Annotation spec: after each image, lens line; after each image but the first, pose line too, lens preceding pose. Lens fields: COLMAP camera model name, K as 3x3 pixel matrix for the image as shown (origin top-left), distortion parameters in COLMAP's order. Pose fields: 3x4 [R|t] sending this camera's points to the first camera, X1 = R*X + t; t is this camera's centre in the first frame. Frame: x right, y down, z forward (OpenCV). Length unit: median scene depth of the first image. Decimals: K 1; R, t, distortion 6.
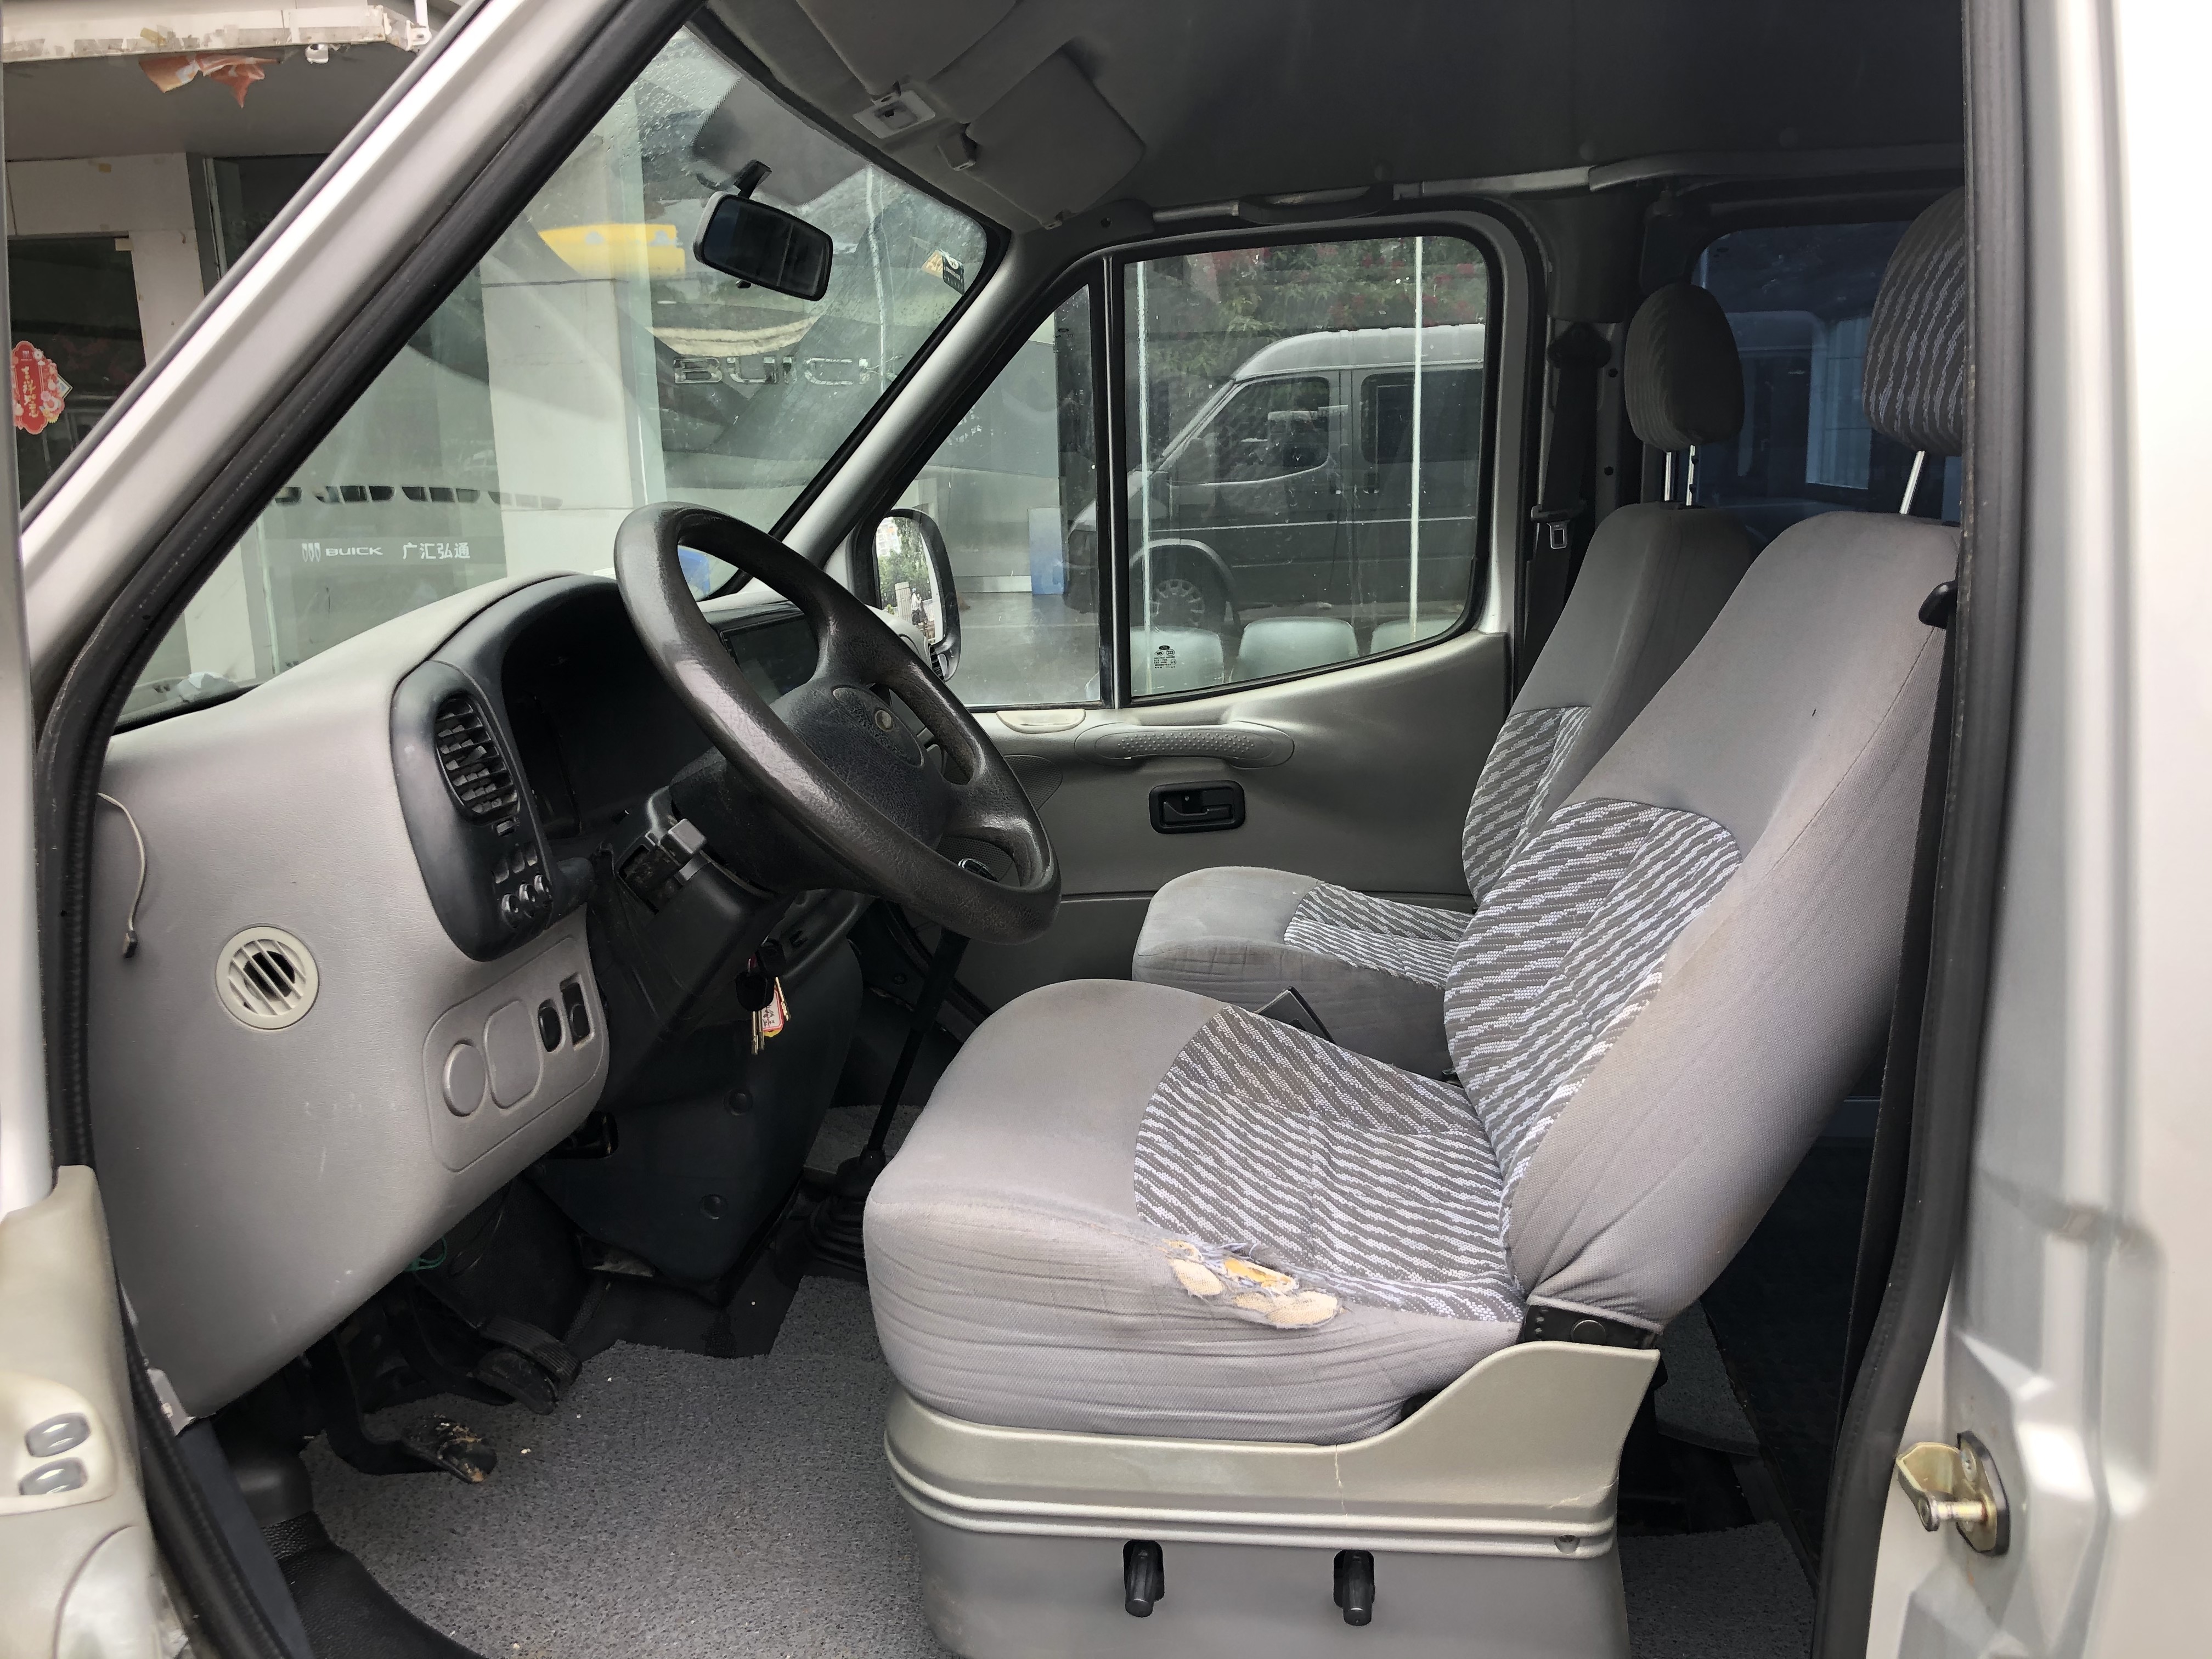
lens RADIAL K [[1817.7, 0, 1108.5], [0, 1817.7, 784.6], [0, 0, 1]] dist [0.053587, -0.074173]
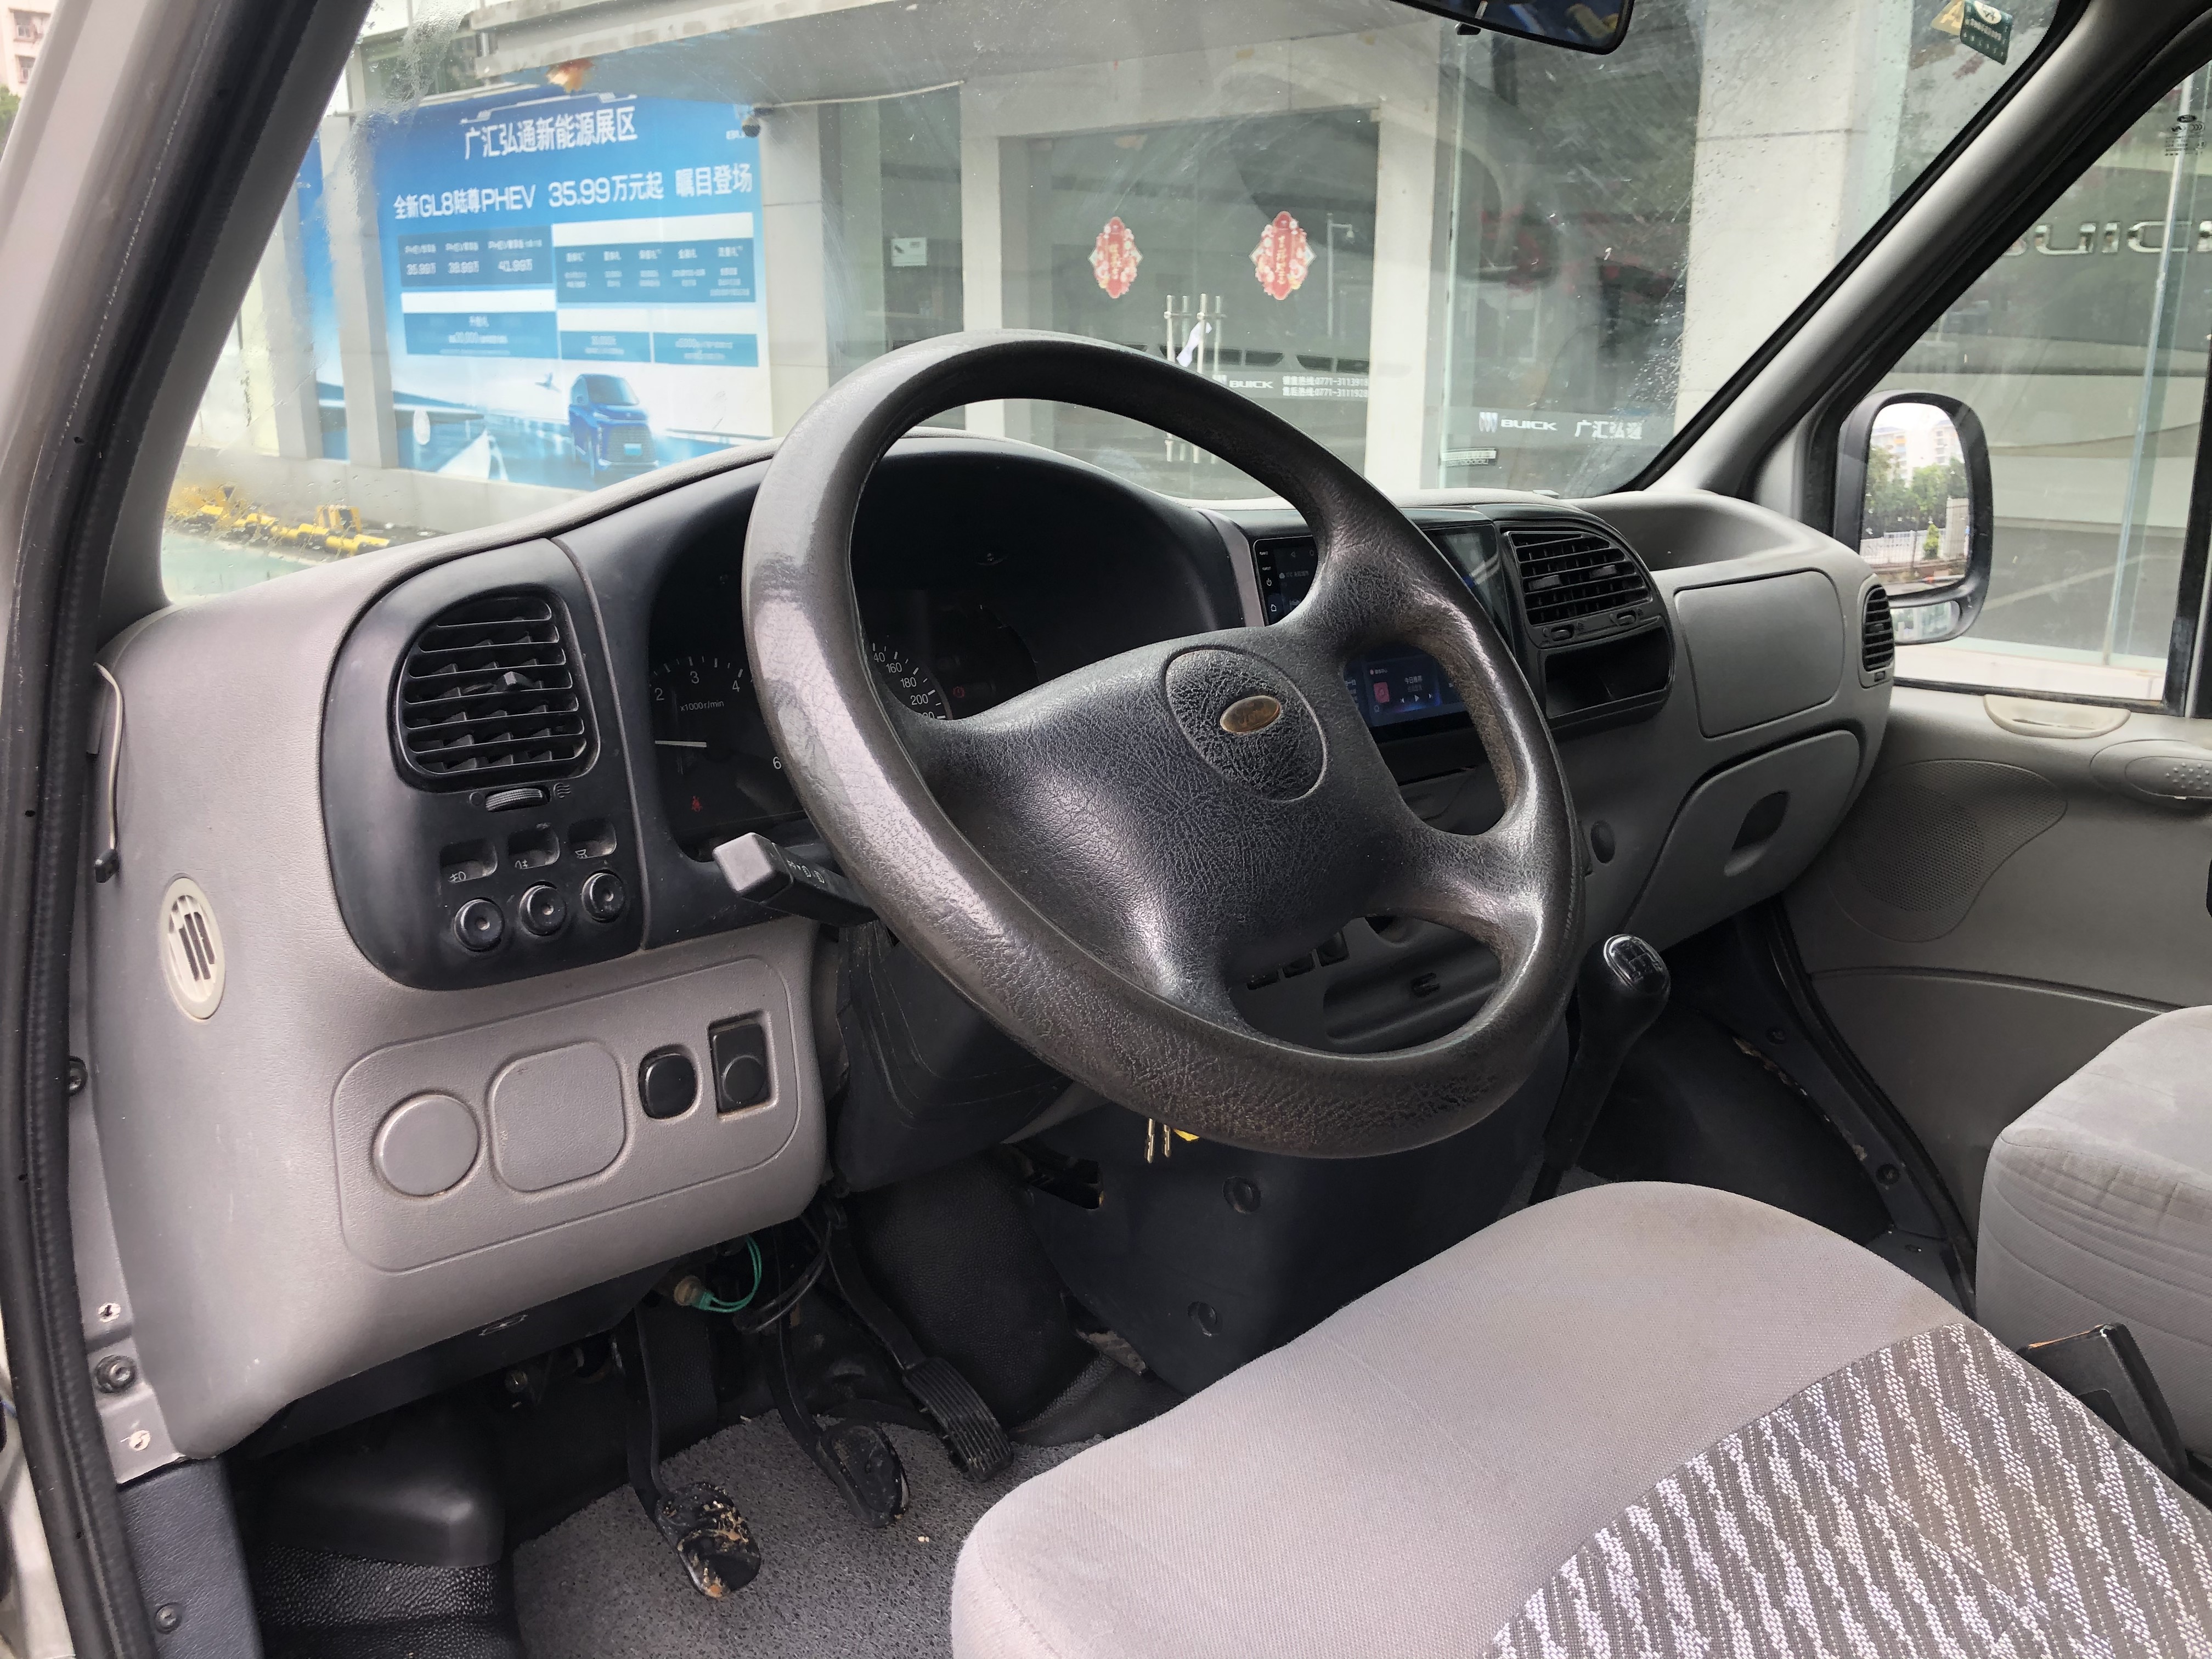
lens RADIAL K [[1817.7, 0, 1108.5], [0, 1817.7, 784.6], [0, 0, 1]] dist [0.053587, -0.074173]
pose [[0.778980, 0.176215, -0.601779, 0.172264], [-0.138854, 0.984351, 0.108499, -0.060636], [0.611481, -0.000959, 0.791258, 0.426423]]
